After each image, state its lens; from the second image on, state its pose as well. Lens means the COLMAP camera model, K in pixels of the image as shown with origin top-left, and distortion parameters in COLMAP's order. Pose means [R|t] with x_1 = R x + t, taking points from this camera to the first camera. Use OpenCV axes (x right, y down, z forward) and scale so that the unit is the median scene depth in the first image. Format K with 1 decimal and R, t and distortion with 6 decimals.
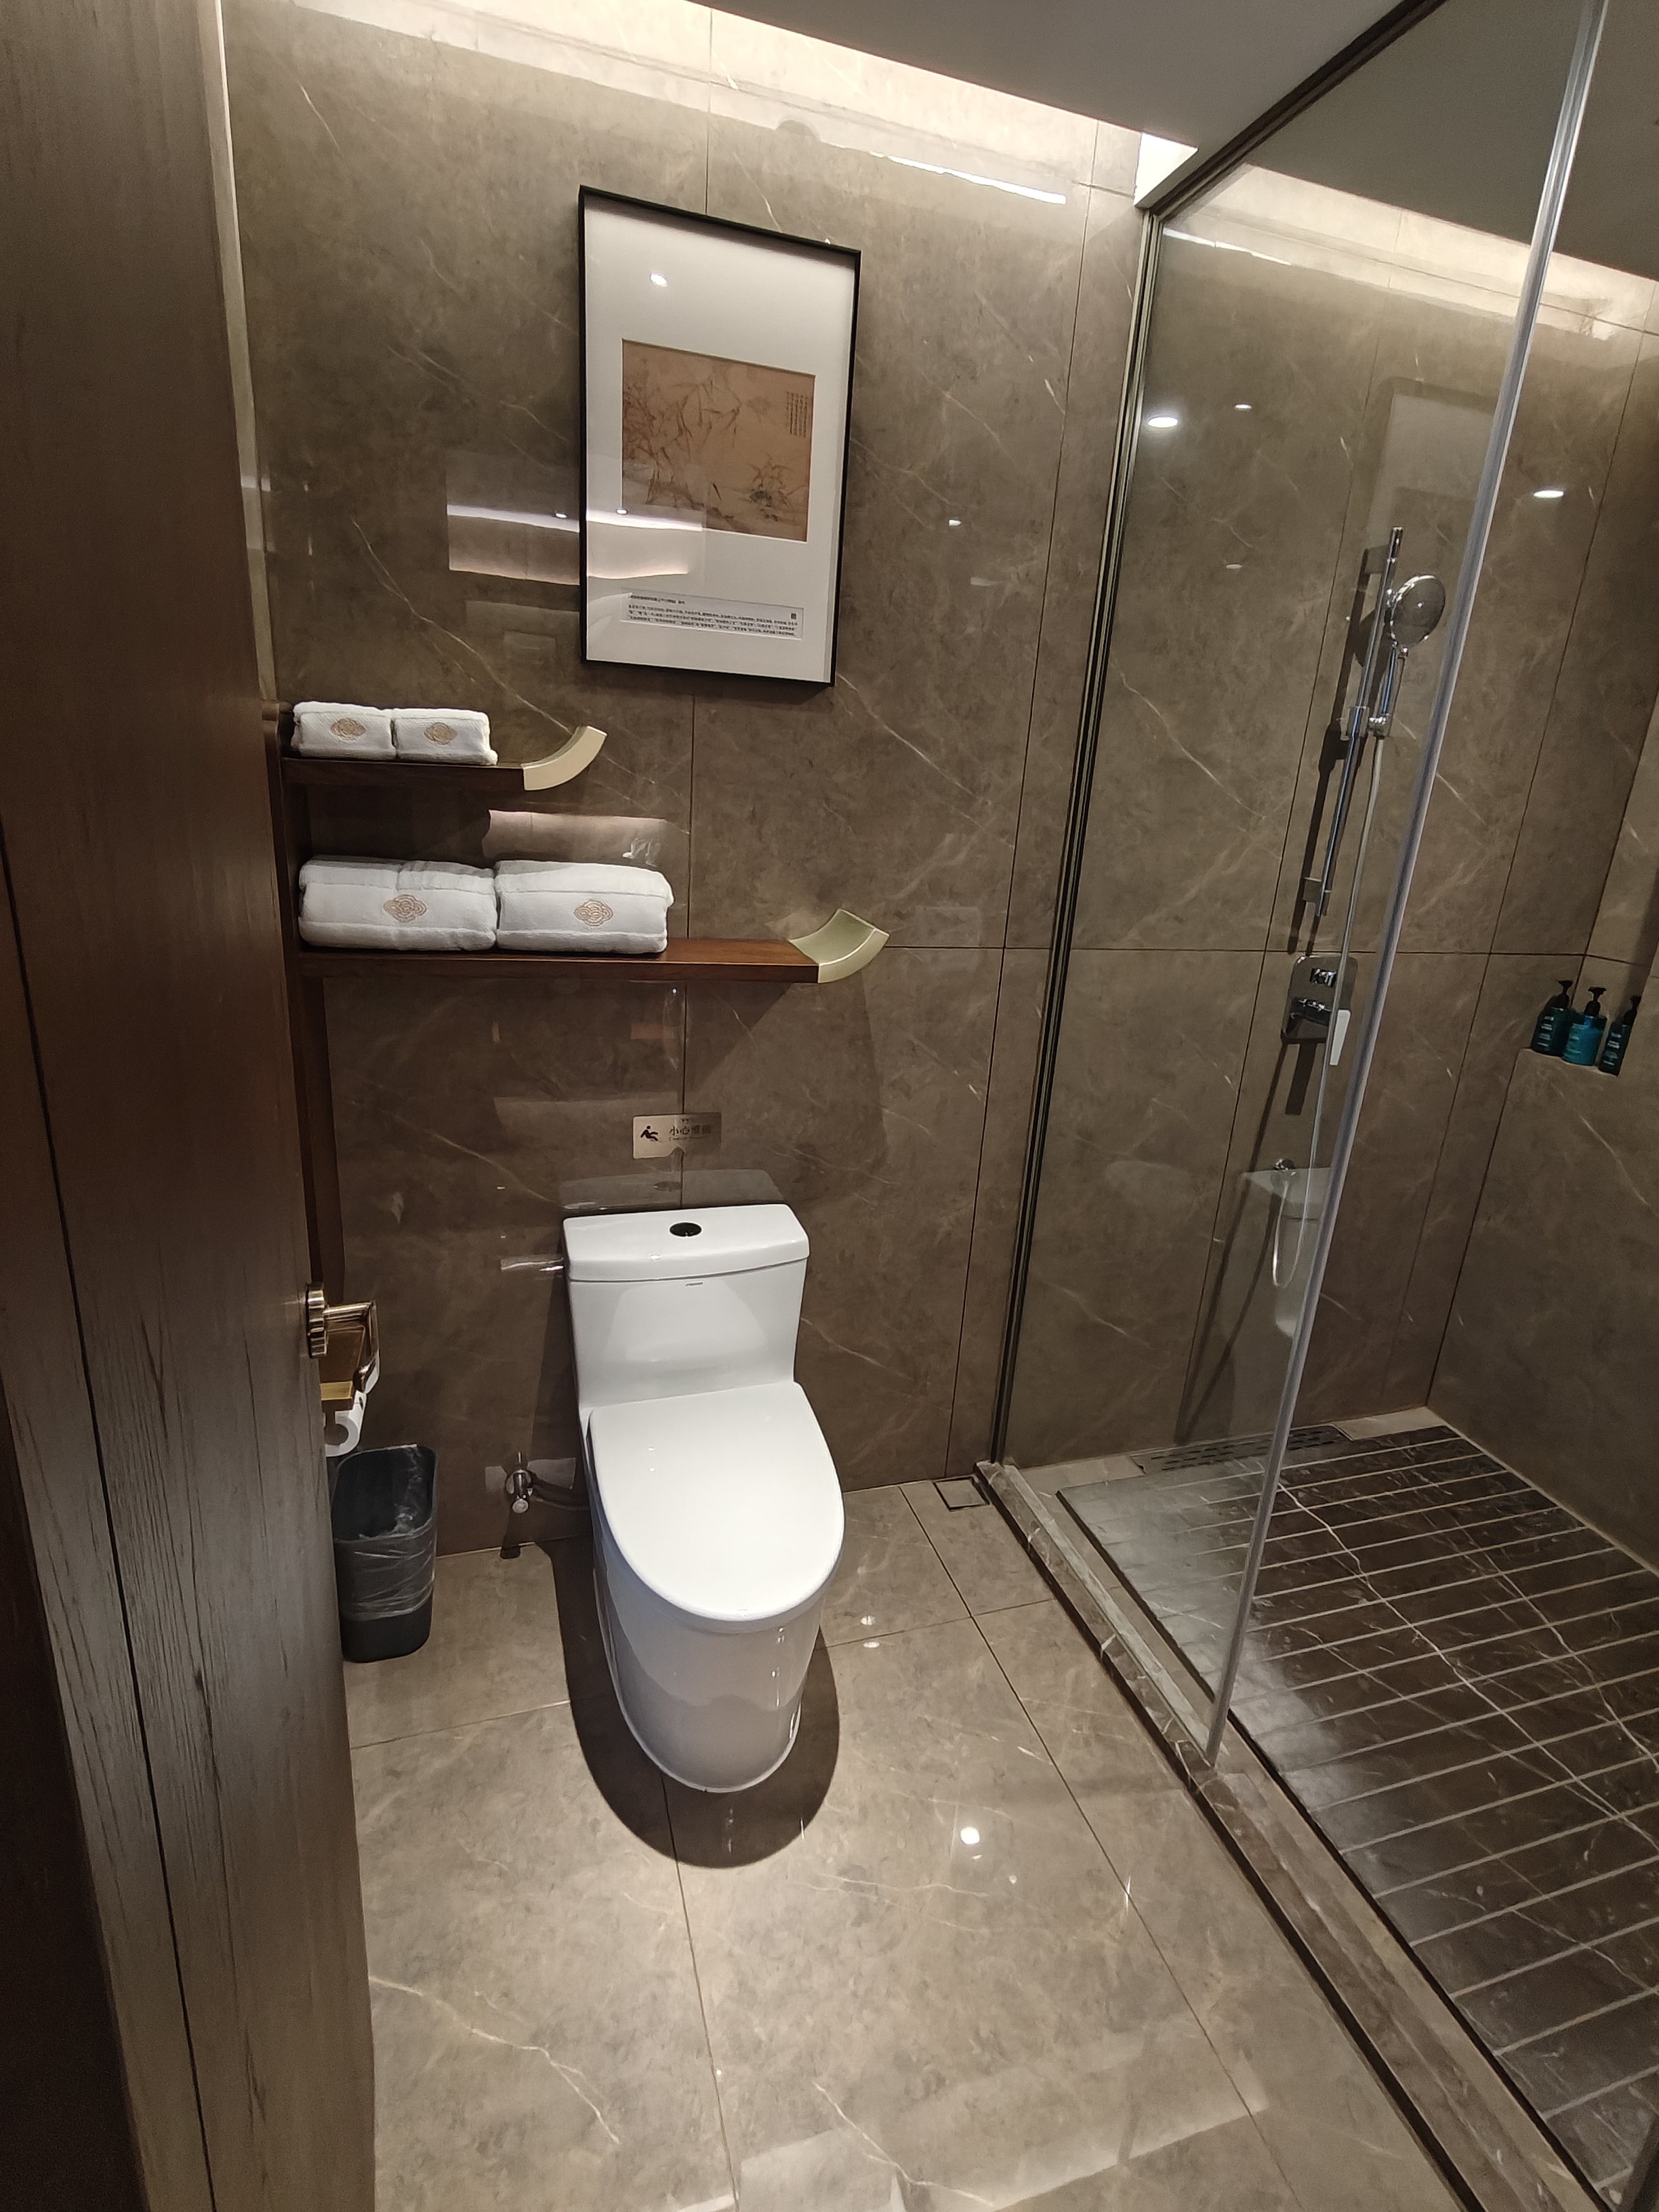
lens RADIAL K [[1037.2, 0, 840.4], [0, 1037.2, 1089.9], [0, 0, 1]] dist [-0.000451, 0.002294]
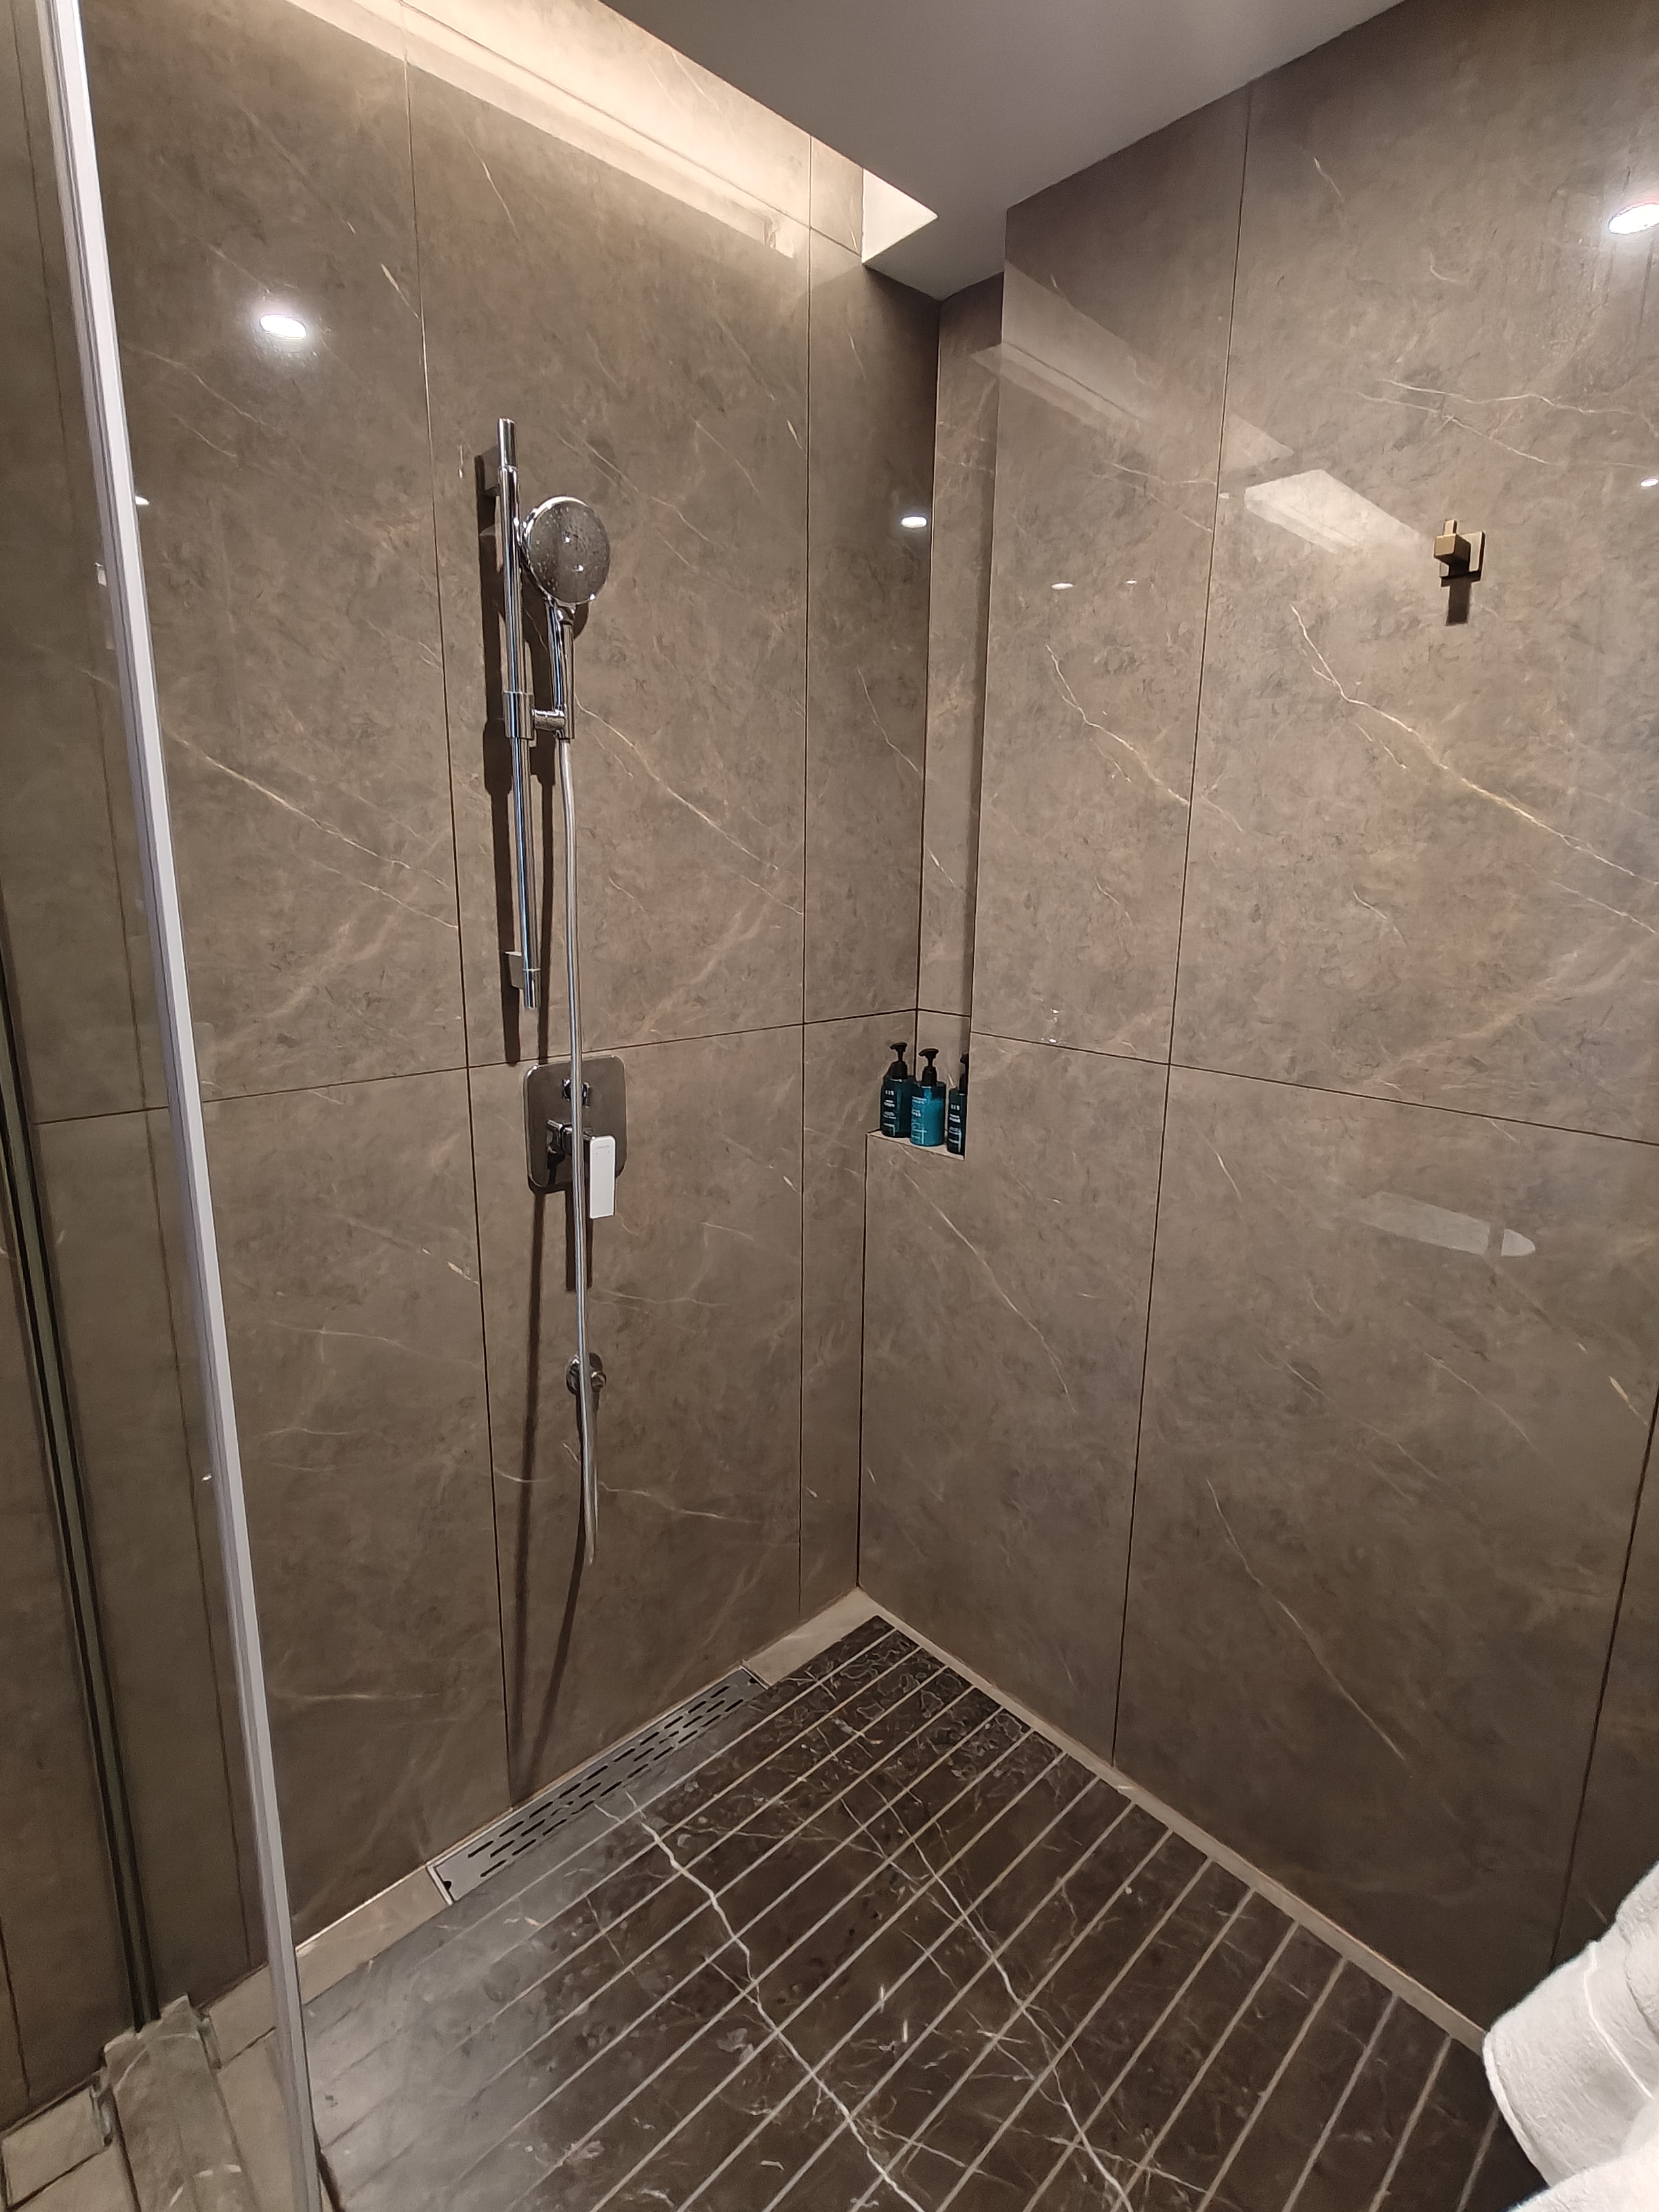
lens RADIAL K [[1037.2, 0, 851.1], [0, 1037.2, 1081.6], [0, 0, 1]] dist [-0.000451, 0.002294]
pose [[0.896304, -0.141589, 0.420227, 0.421509], [0.168217, 0.985386, -0.026781, -0.080190], [-0.410294, 0.094694, 0.907024, 0.373443]]
